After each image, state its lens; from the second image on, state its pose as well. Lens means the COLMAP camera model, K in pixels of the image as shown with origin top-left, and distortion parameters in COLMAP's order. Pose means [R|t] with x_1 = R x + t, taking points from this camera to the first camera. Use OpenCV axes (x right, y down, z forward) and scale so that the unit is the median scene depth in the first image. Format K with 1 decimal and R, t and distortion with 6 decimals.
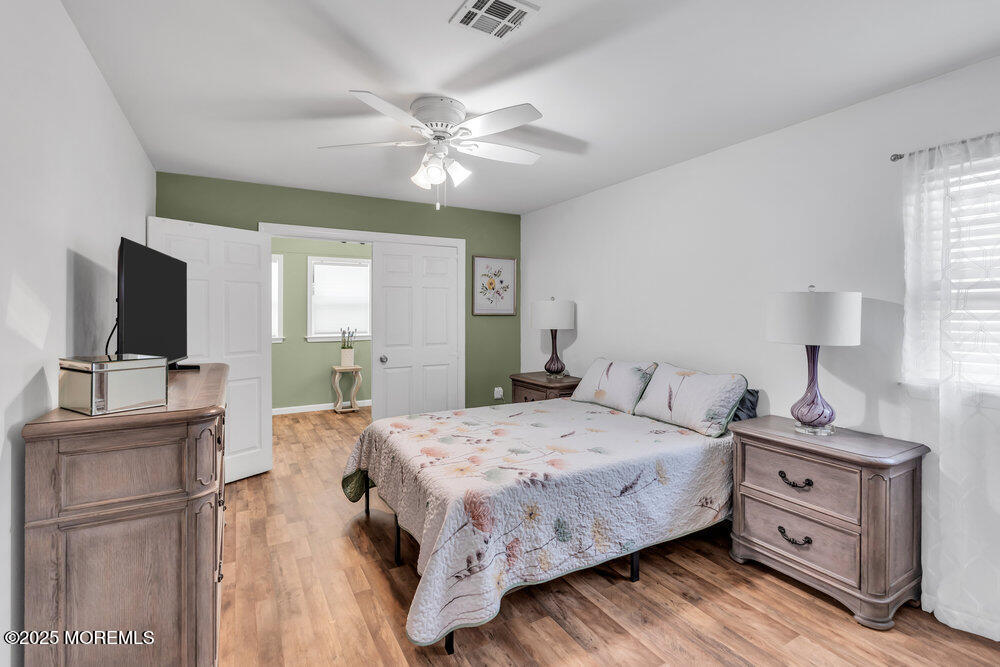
lens RADIAL K [[459.0, 0, 507.8], [0, 459.0, 308.2], [0, 0, 1]] dist [-0.003666, -0.000046]
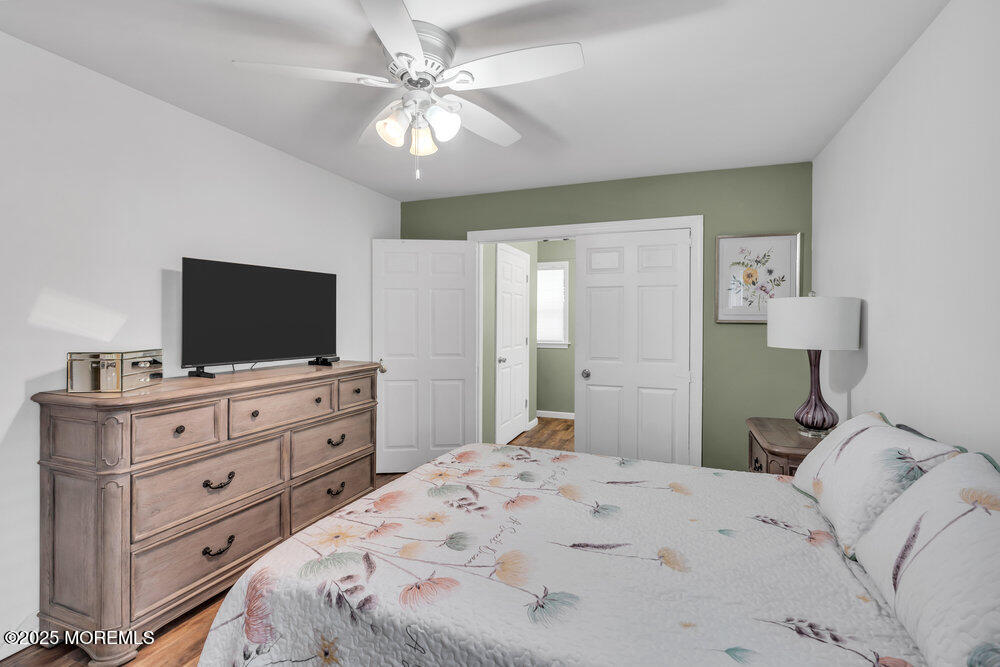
lens RADIAL K [[459.0, 0, 510.3], [0, 459.0, 320.3], [0, 0, 1]] dist [-0.003666, -0.000046]
pose [[0.634406, 0.004919, -0.772984, 0.312157], [0.001783, 0.999968, 0.007827, 0.006086], [0.772998, -0.006344, 0.634377, 0.383750]]
